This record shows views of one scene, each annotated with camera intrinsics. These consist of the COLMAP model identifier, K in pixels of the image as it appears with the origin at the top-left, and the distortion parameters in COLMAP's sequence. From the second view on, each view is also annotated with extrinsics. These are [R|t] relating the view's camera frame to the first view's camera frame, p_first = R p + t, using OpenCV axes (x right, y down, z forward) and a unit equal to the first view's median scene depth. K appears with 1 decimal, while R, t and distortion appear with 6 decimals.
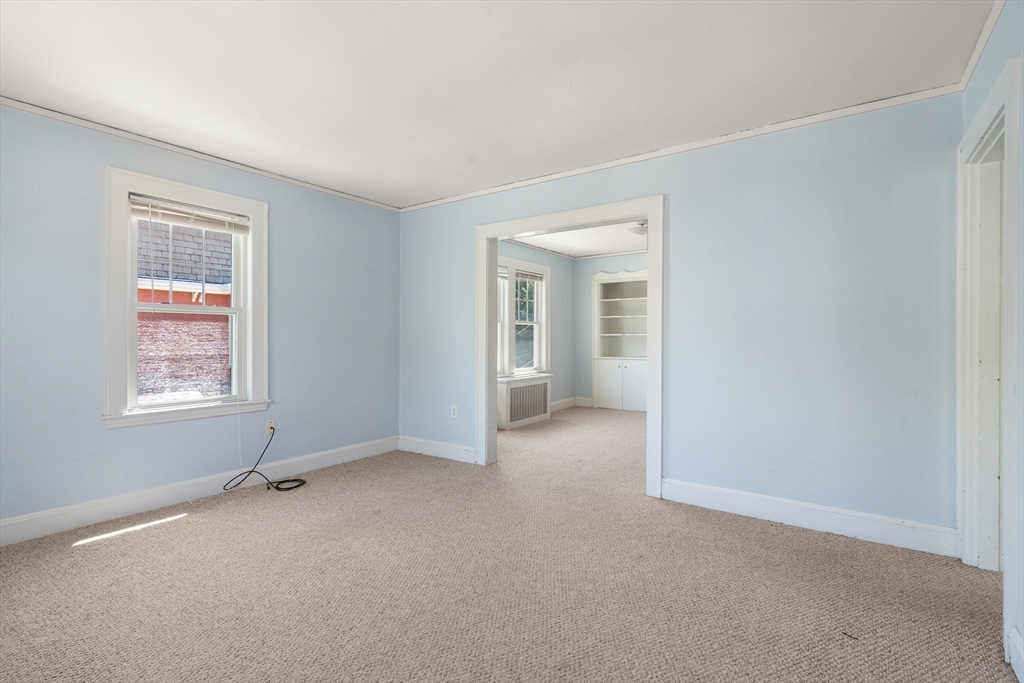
lens RADIAL K [[475.2, 0, 505.6], [0, 475.2, 337.8], [0, 0, 1]] dist [-0.008223, 0.003855]
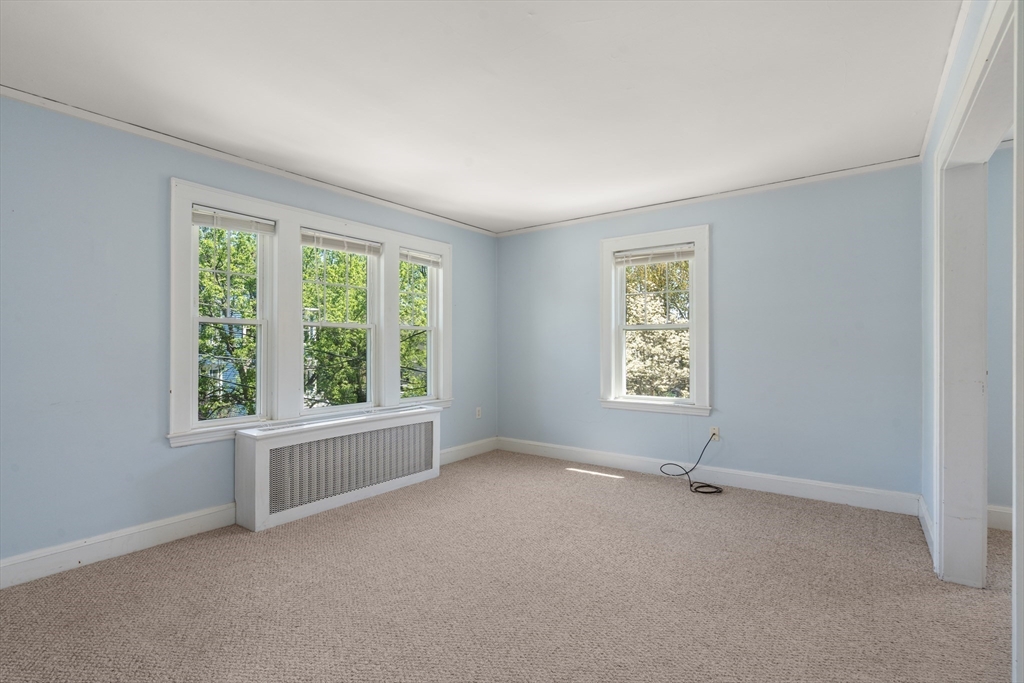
lens RADIAL K [[475.2, 0, 527.5], [0, 475.2, 346.1], [0, 0, 1]] dist [-0.008223, 0.003855]
pose [[0.013147, -0.005818, -0.999897, 0.516716], [-0.000518, 0.999983, -0.005825, -0.000387], [0.999913, 0.000595, 0.013144, 0.521421]]
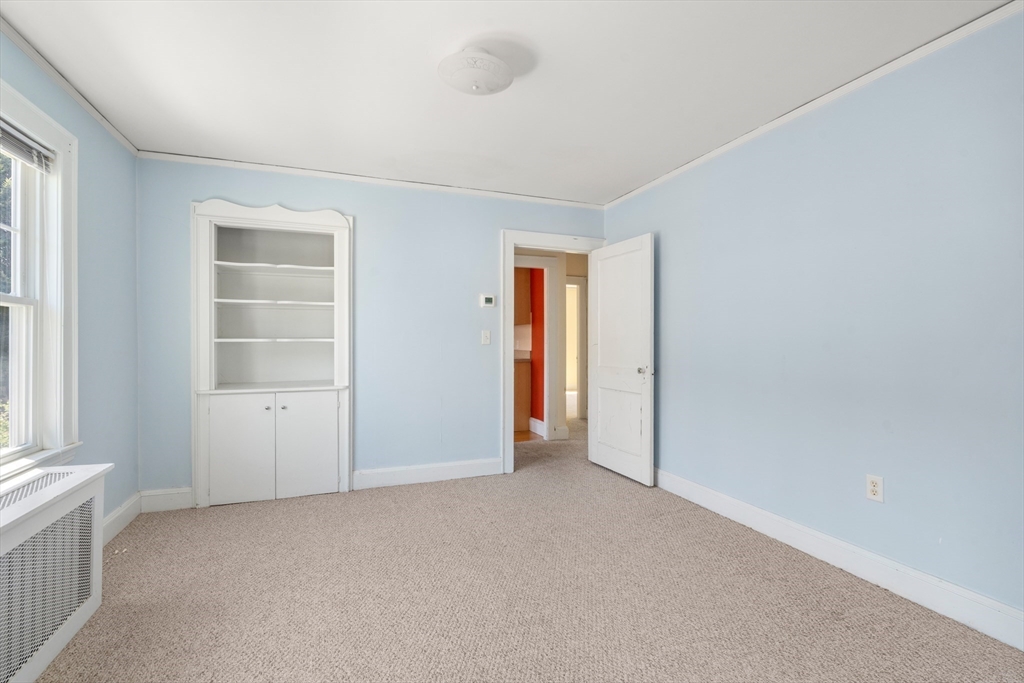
lens RADIAL K [[475.2, 0, 512.7], [0, 475.2, 346.2], [0, 0, 1]] dist [-0.008223, 0.003855]
pose [[0.558024, -0.005849, 0.829804, -0.022491], [-0.000353, 0.999973, 0.007286, -0.007484], [-0.829825, -0.004359, 0.558007, 0.997871]]
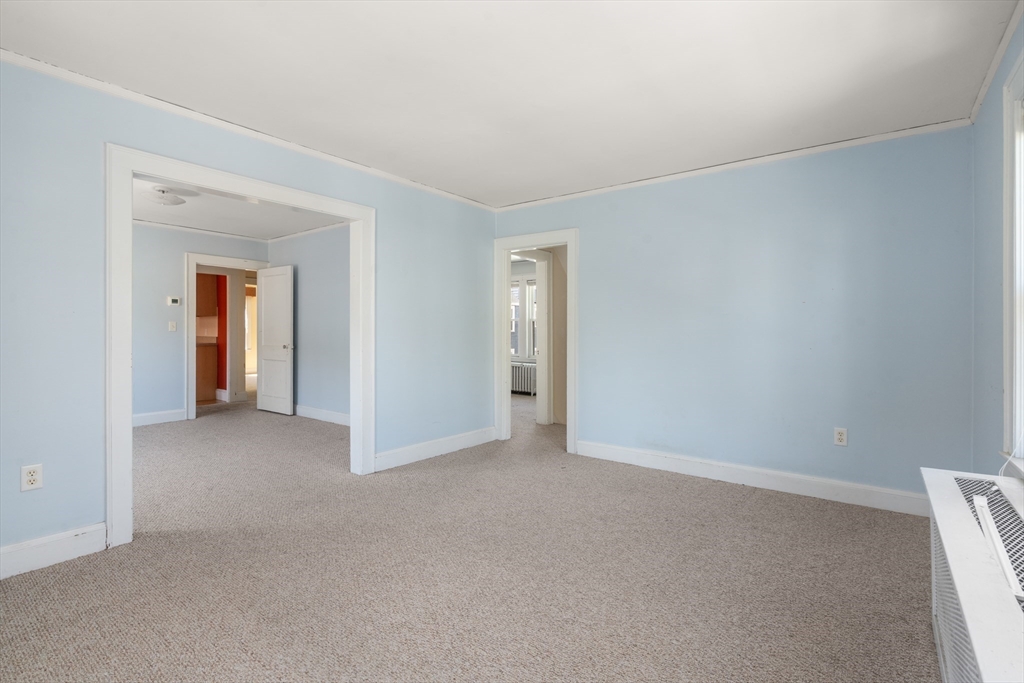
lens RADIAL K [[475.2, 0, 513.4], [0, 475.2, 333.5], [0, 0, 1]] dist [-0.008223, 0.003855]
pose [[0.035809, -0.001508, 0.999358, -0.647386], [-0.001194, 0.999998, 0.001552, -0.000228], [-0.999358, -0.001249, 0.035807, 0.498157]]
